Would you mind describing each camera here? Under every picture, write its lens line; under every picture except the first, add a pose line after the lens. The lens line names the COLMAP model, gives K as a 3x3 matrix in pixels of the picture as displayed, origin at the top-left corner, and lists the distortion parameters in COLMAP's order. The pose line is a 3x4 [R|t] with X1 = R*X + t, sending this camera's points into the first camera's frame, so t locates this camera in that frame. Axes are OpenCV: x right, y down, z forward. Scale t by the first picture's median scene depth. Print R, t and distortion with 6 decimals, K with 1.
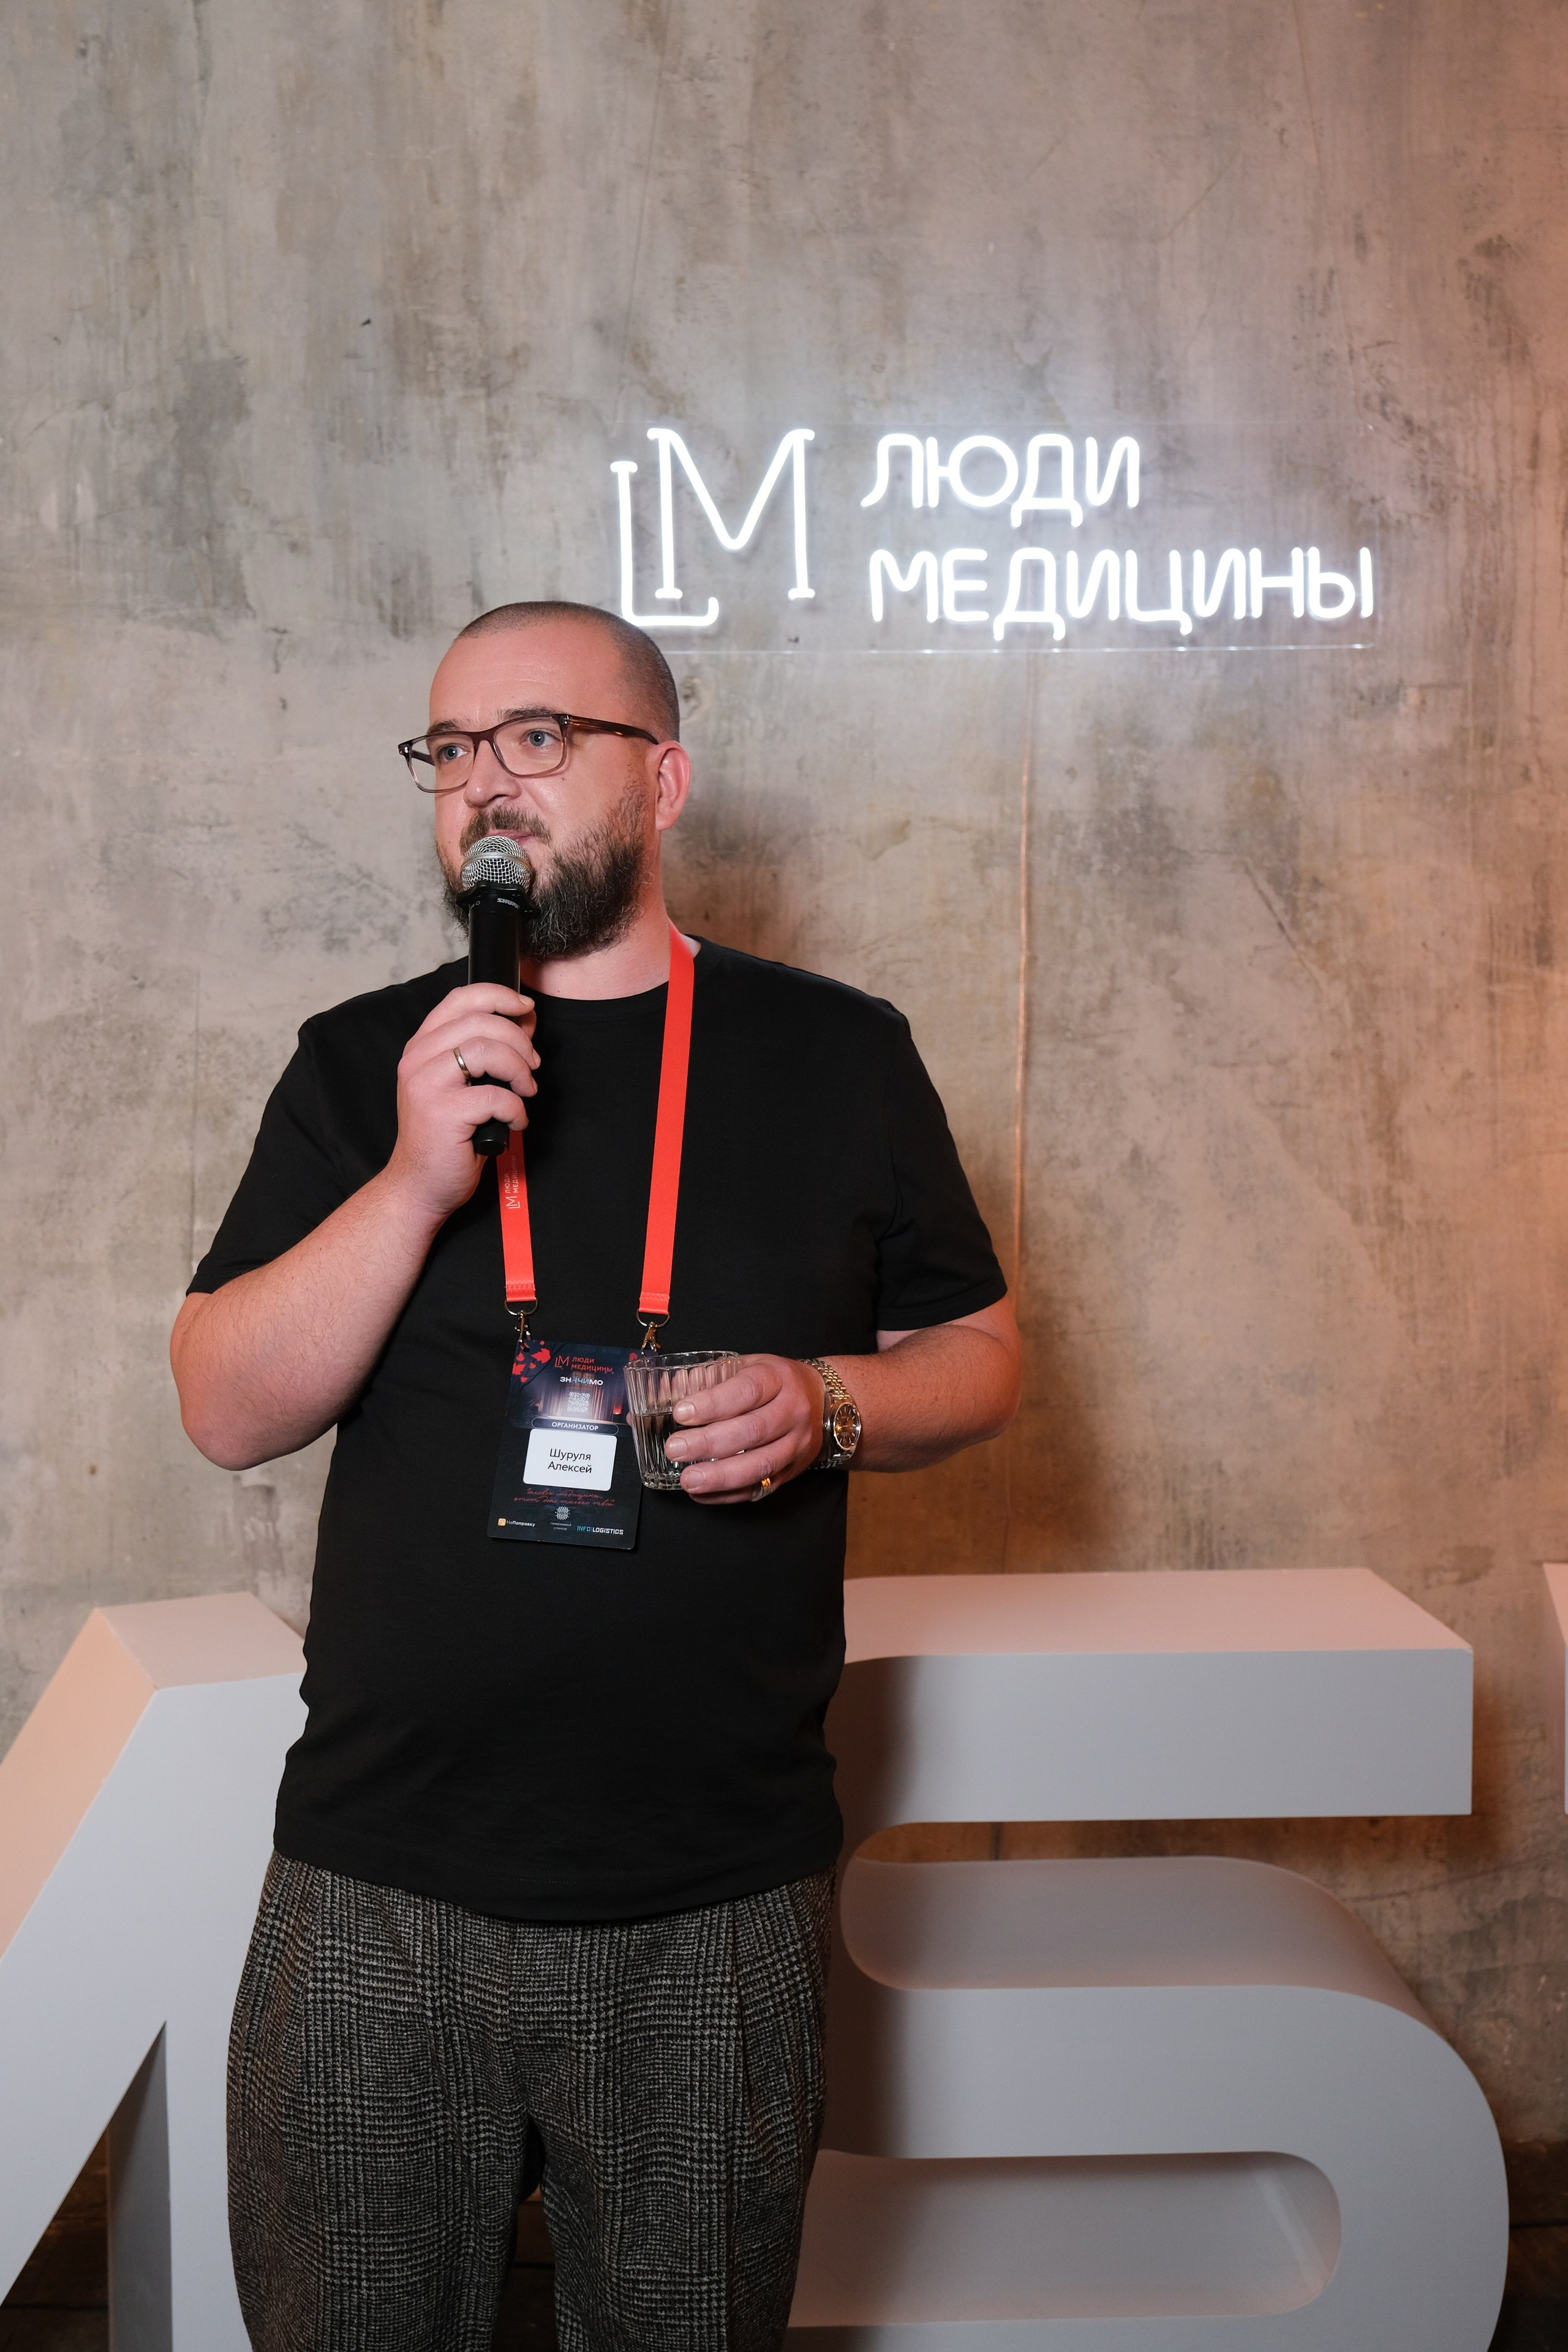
lens RADIAL K [[2258.1, 0, 821.3], [0, 2258.1, 1187.8], [0, 0, 1]] dist [0.000811, 0.000000]
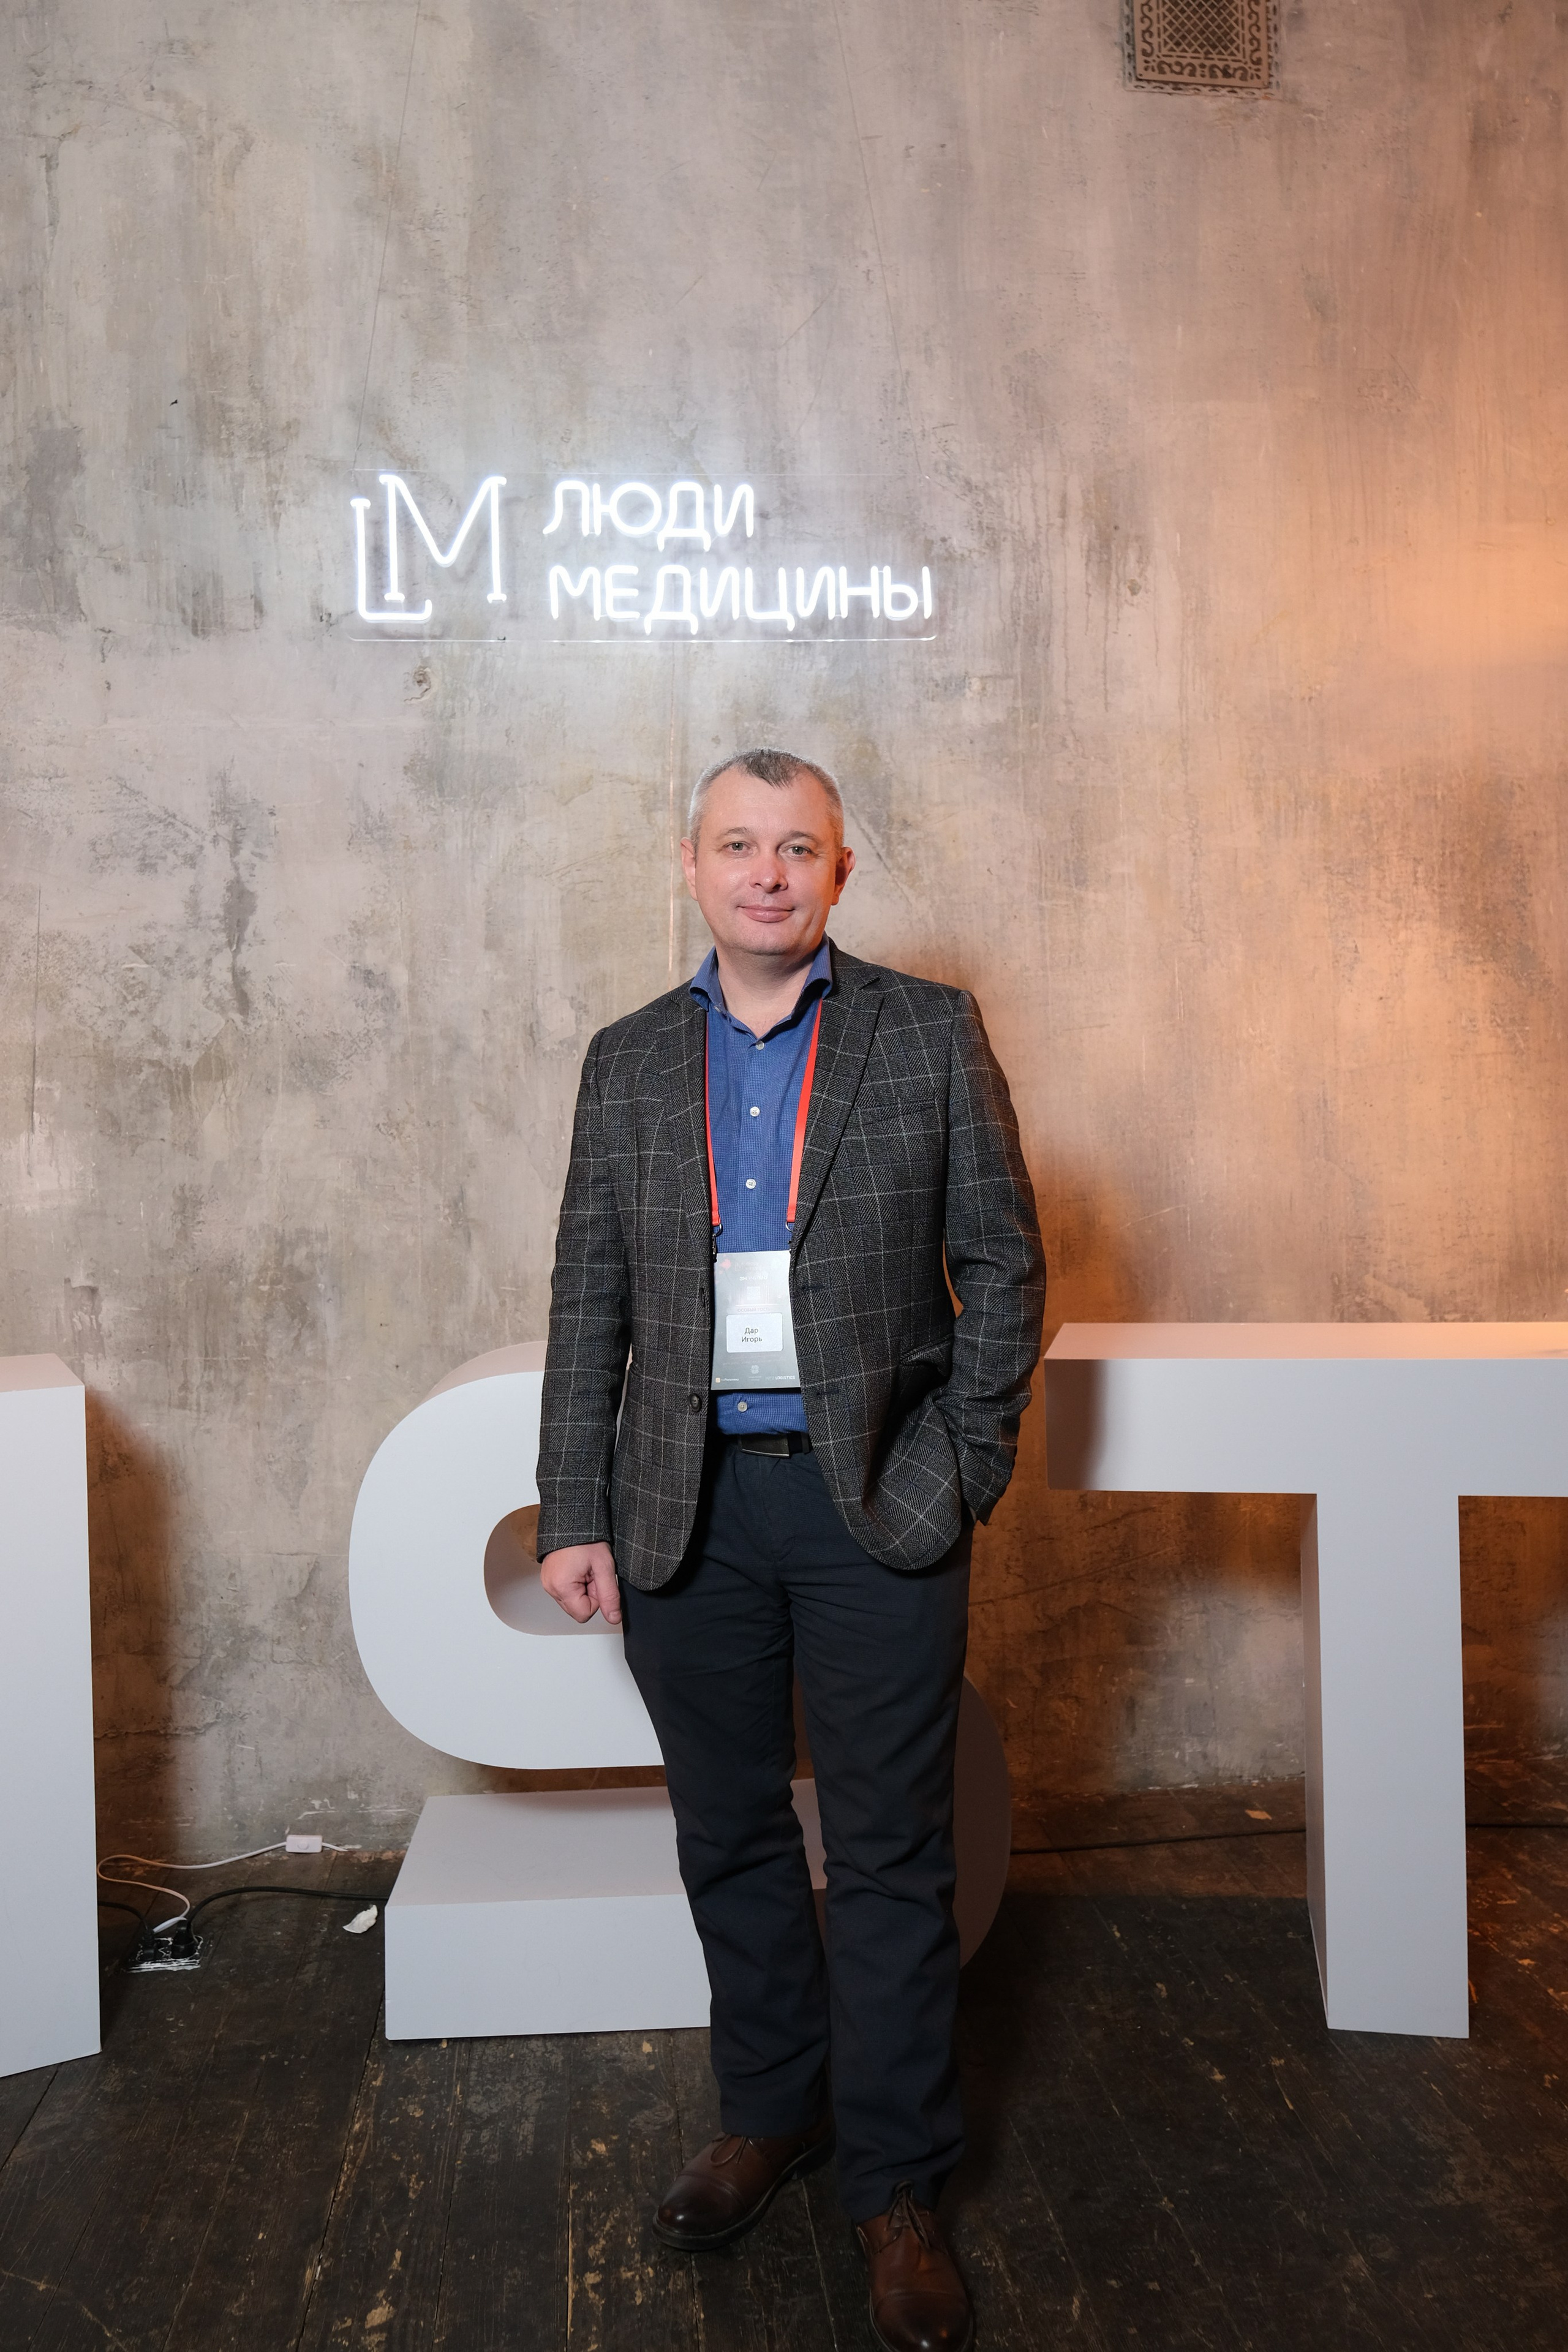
lens RADIAL K [[1763.0, 0, 816.4], [0, 1763.0, 1117.2], [0, 0, 1]] dist [-0.027713, 0.013990]
pose [[0.999358, -0.009300, 0.034587, 0.133345], [0.011222, 0.998379, -0.055803, 0.095932], [-0.034012, 0.056155, 0.997843, -0.016425]]
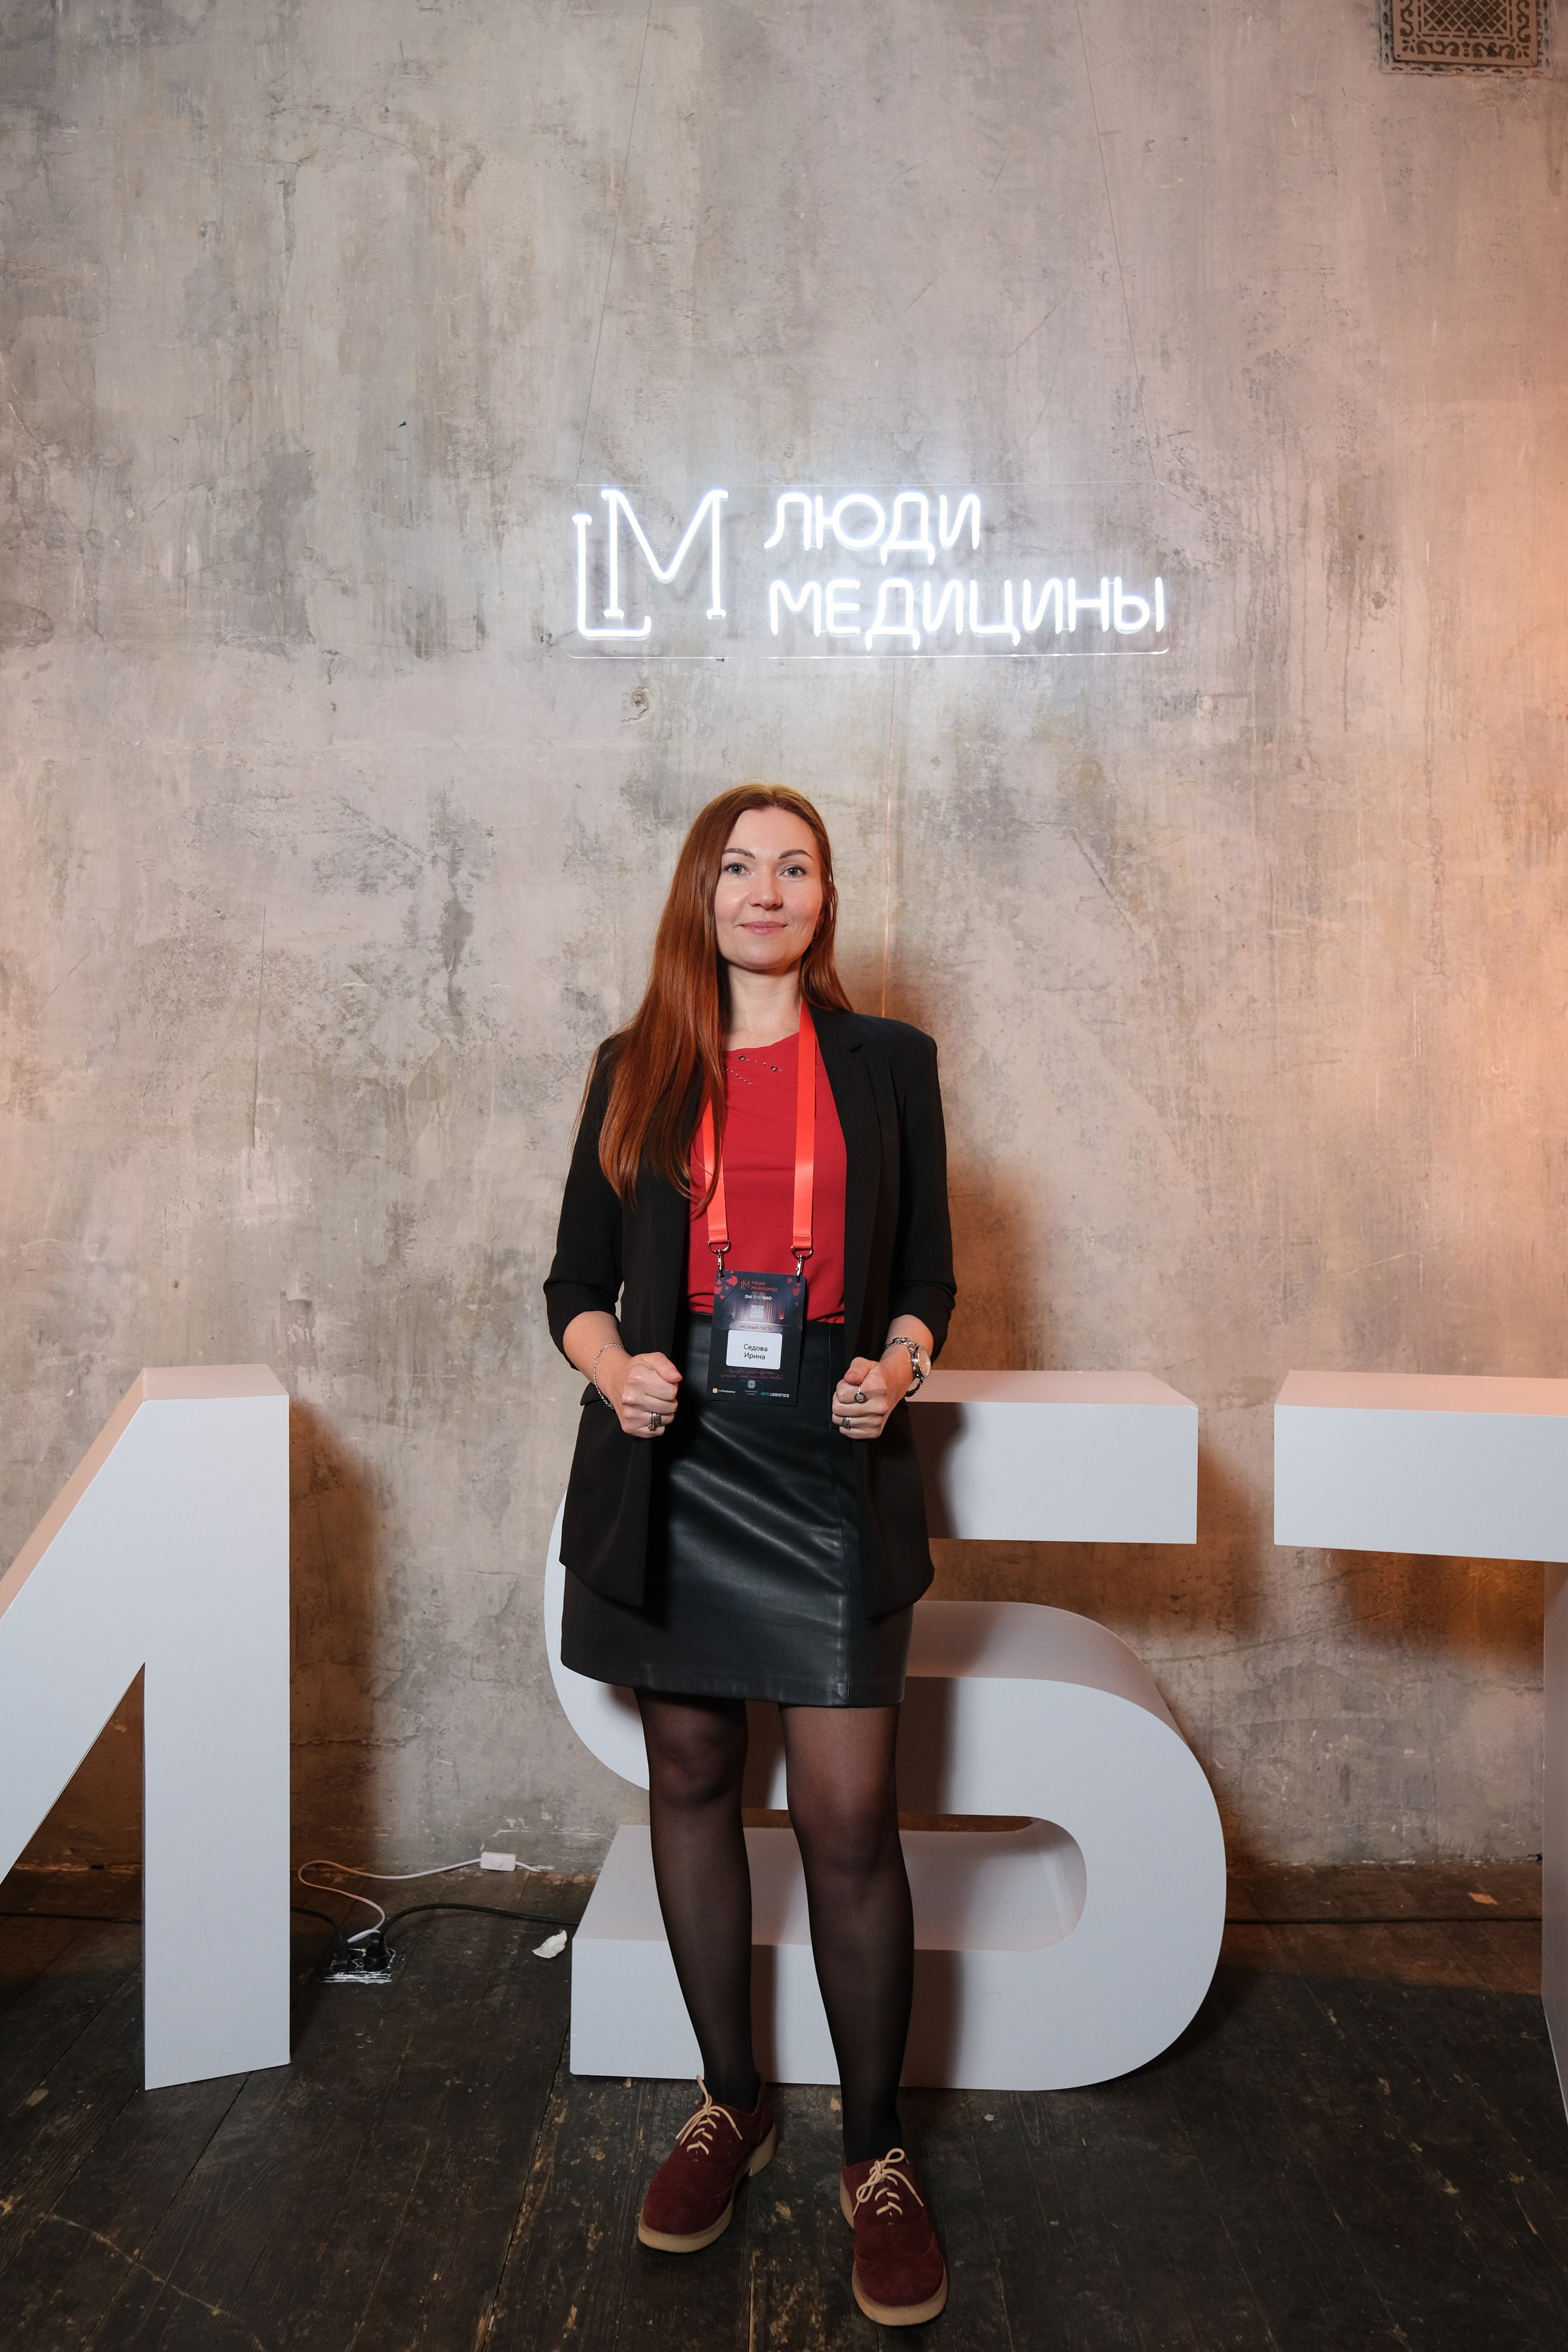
lens RADIAL K [[1670.0, 0, 819.9], [0, 1670.0, 1190.7], [0, 0, 1]] dist [-0.022177, 0.006992]
pose [[0.996883, 0.014290, -0.077583, 0.123941], [-0.017863, 0.998802, -0.045557, 0.106905], [0.076839, 0.046801, 0.995944, 0.061477]]
